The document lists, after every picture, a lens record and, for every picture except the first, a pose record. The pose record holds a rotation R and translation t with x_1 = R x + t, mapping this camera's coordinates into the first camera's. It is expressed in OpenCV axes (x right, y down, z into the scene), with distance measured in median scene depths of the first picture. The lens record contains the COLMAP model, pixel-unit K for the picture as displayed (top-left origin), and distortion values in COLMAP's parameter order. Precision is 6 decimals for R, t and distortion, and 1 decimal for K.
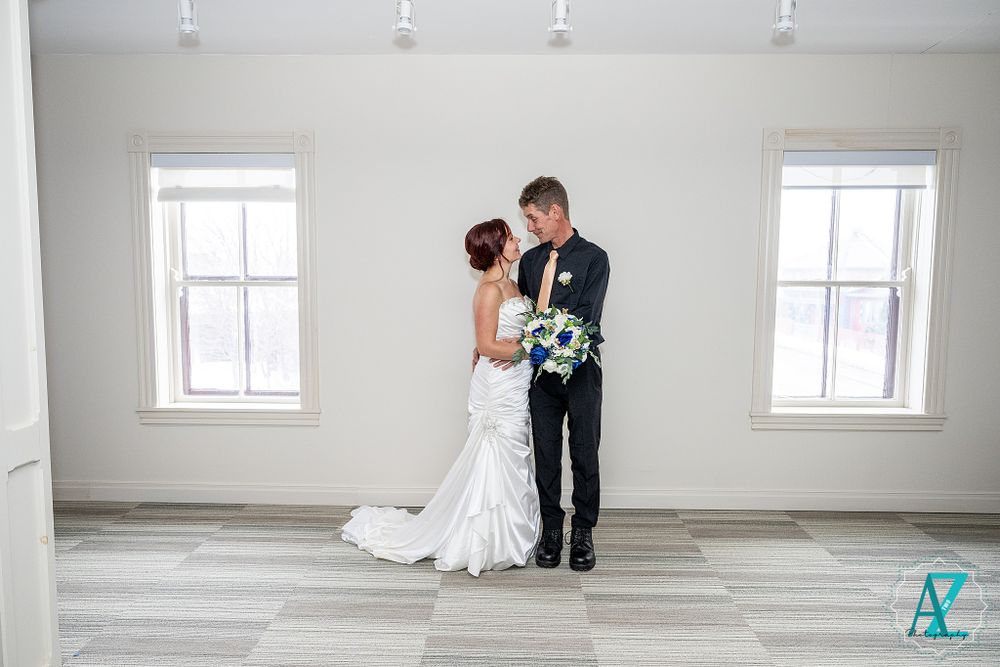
lens RADIAL K [[685.4, 0, 500.0], [0, 685.4, 333.5], [0, 0, 1]] dist [0.002603, 0.001724]
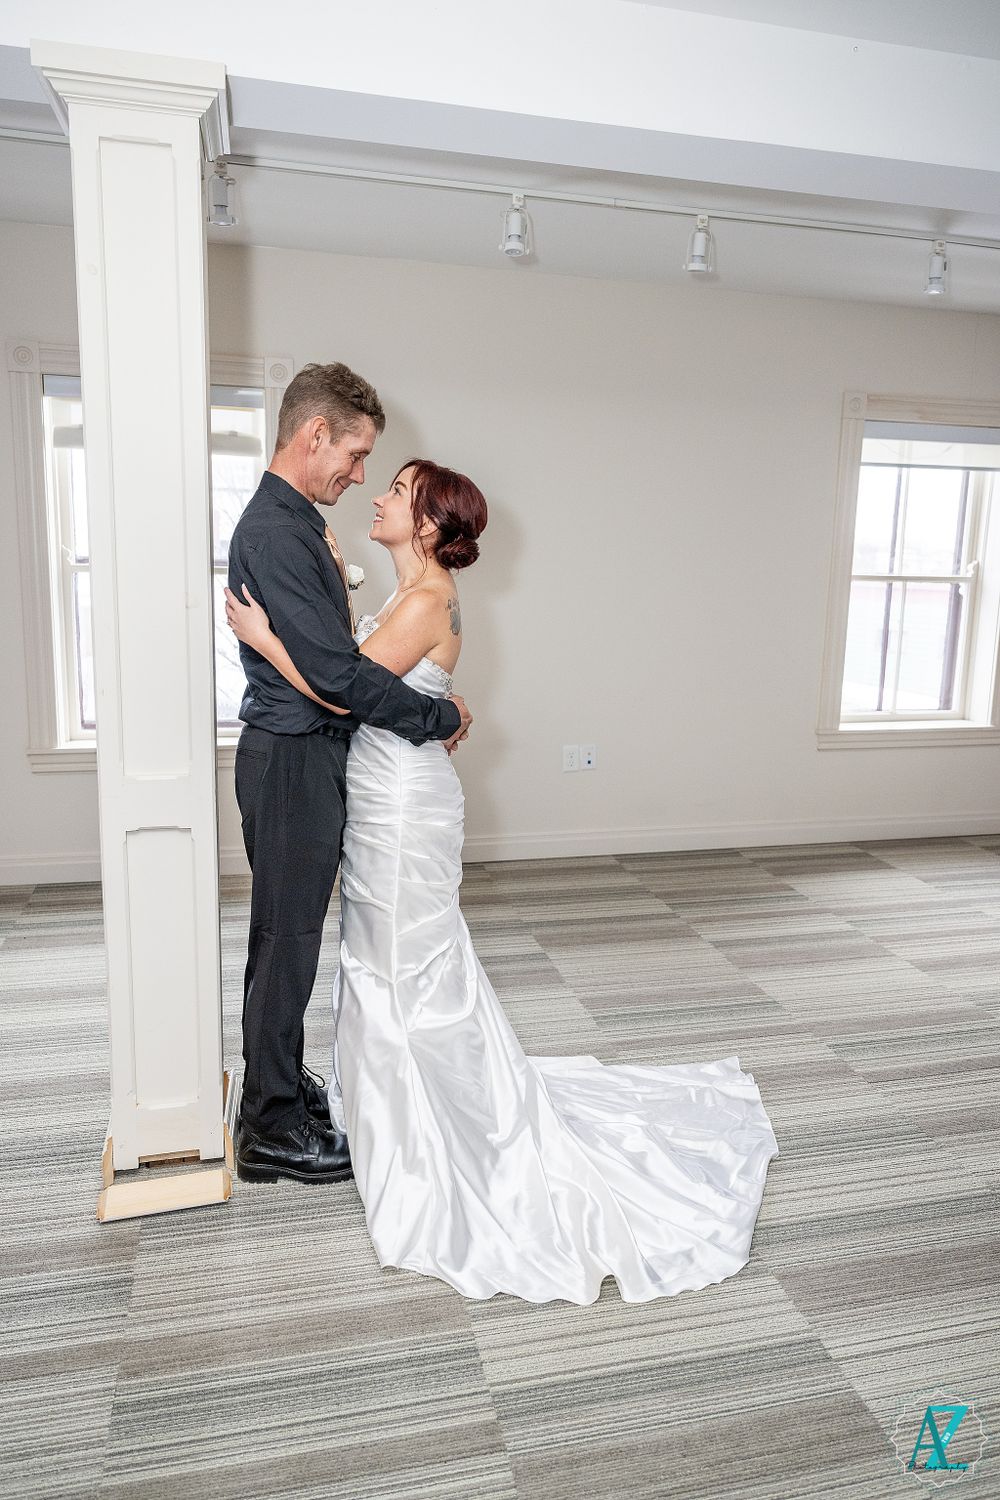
lens RADIAL K [[1007.1, 0, 506.1], [0, 1007.1, 715.8], [0, 0, 1]] dist [0.001181, 0.000359]
pose [[0.965095, -0.025815, 0.260624, -0.340625], [0.003607, 0.996346, 0.085334, -0.011536], [-0.261875, -0.081416, 0.961662, -0.103370]]
